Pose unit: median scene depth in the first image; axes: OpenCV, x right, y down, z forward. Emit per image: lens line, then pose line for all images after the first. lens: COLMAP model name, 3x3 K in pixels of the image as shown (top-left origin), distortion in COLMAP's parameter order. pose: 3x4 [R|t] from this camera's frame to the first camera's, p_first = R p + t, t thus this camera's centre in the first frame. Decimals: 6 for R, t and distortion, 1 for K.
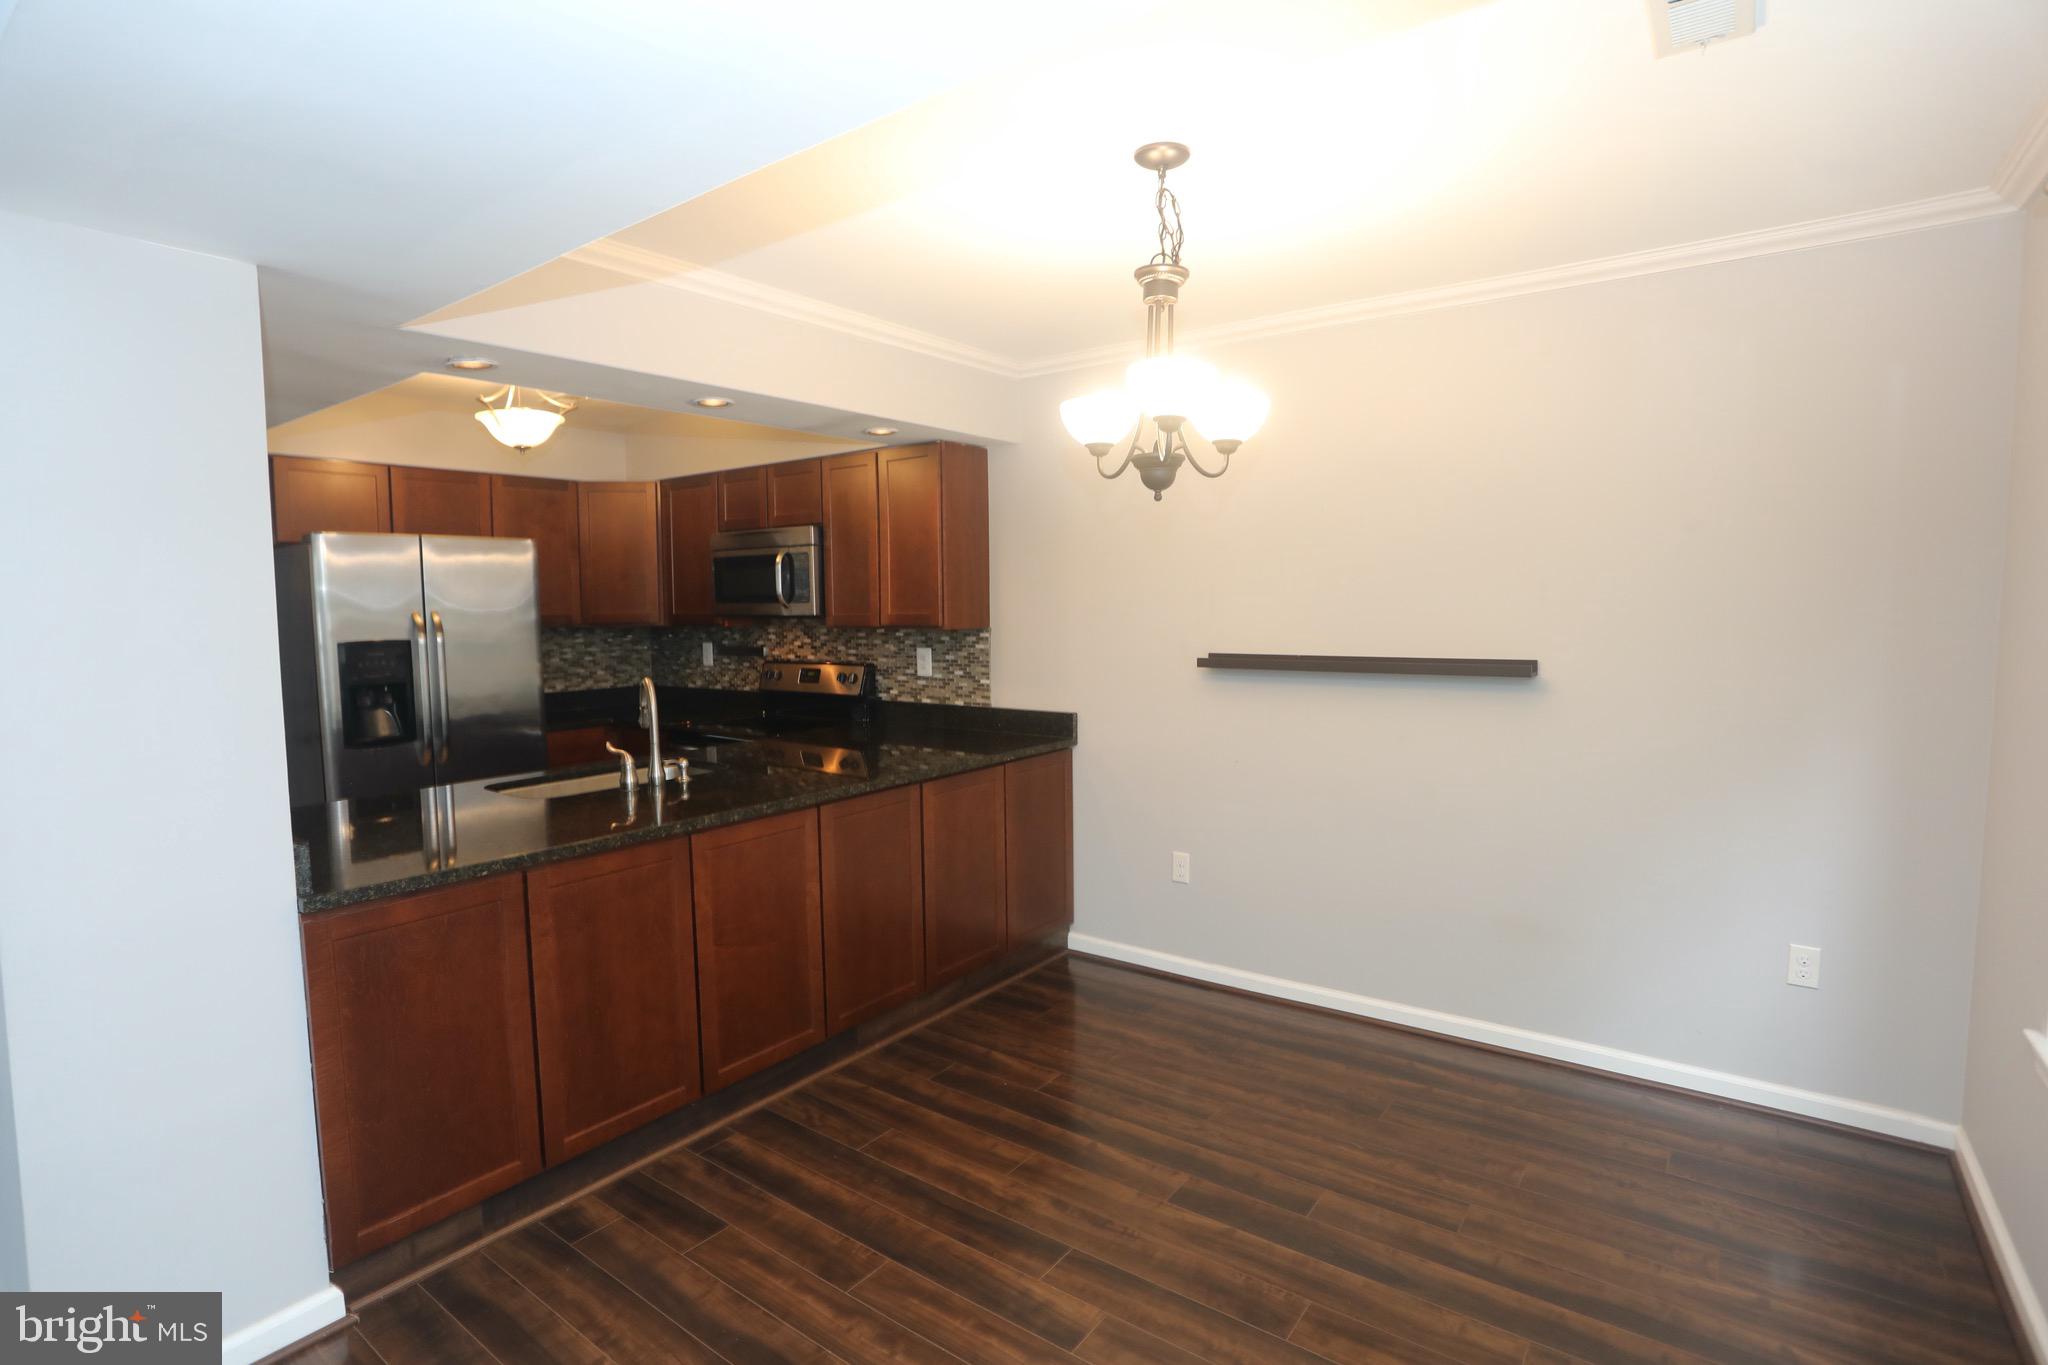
lens RADIAL K [[1000.1, 0, 1017.0], [0, 1000.1, 682.6], [0, 0, 1]] dist [-0.062145, 0.023996]
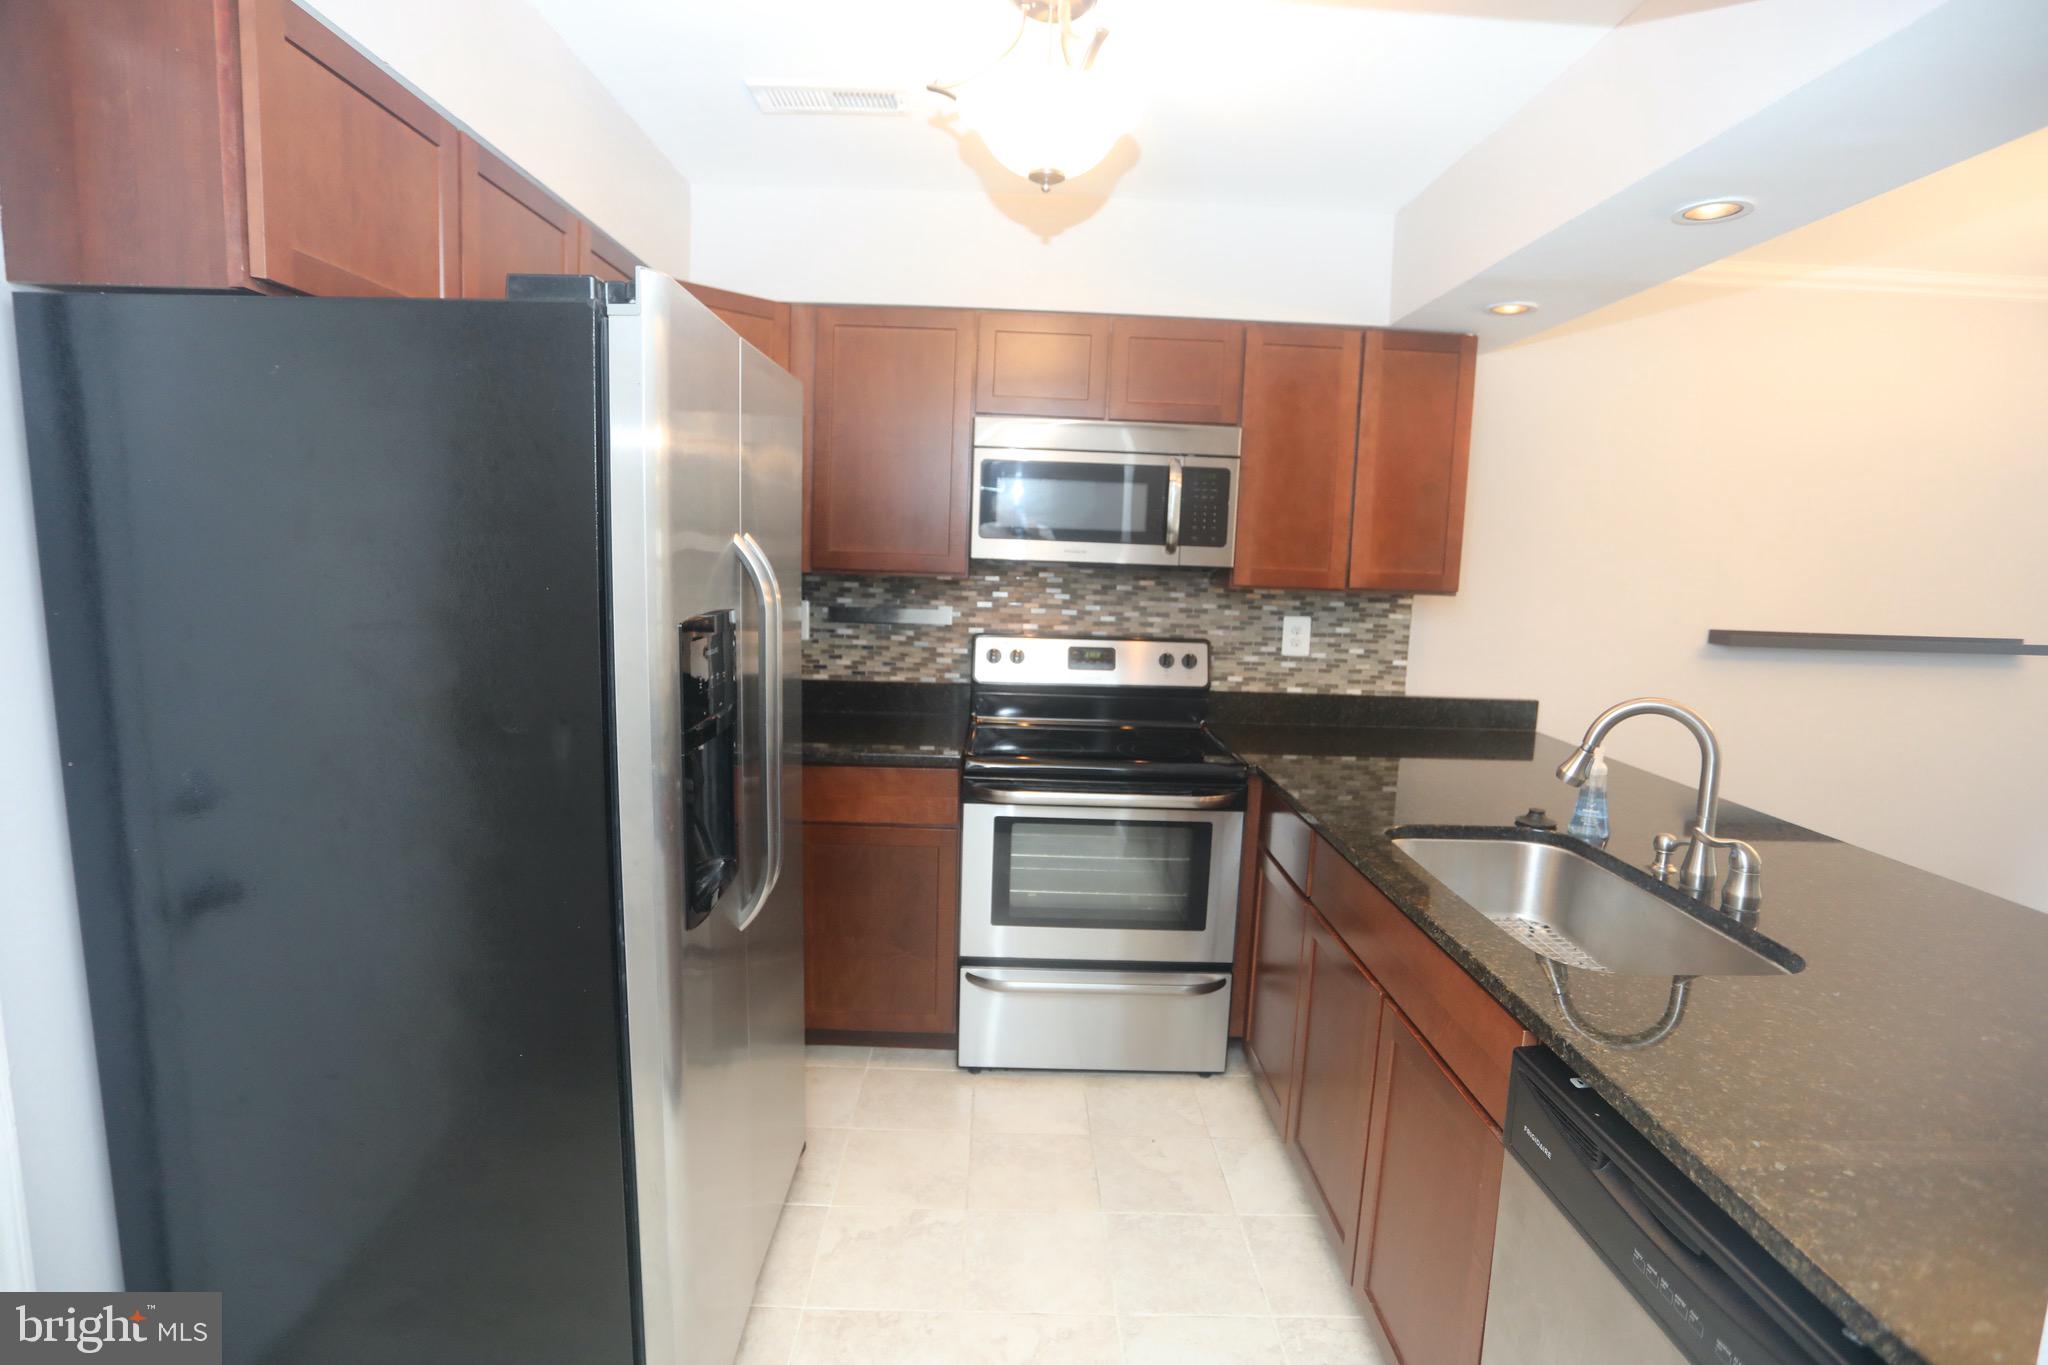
lens RADIAL K [[1000.1, 0, 1030.9], [0, 1000.1, 682.2], [0, 0, 1]] dist [-0.062145, 0.023996]
pose [[0.774692, -0.047281, 0.630568, -0.719059], [0.007188, 0.997795, 0.065985, -0.037733], [-0.632298, -0.046585, 0.773324, 0.591287]]
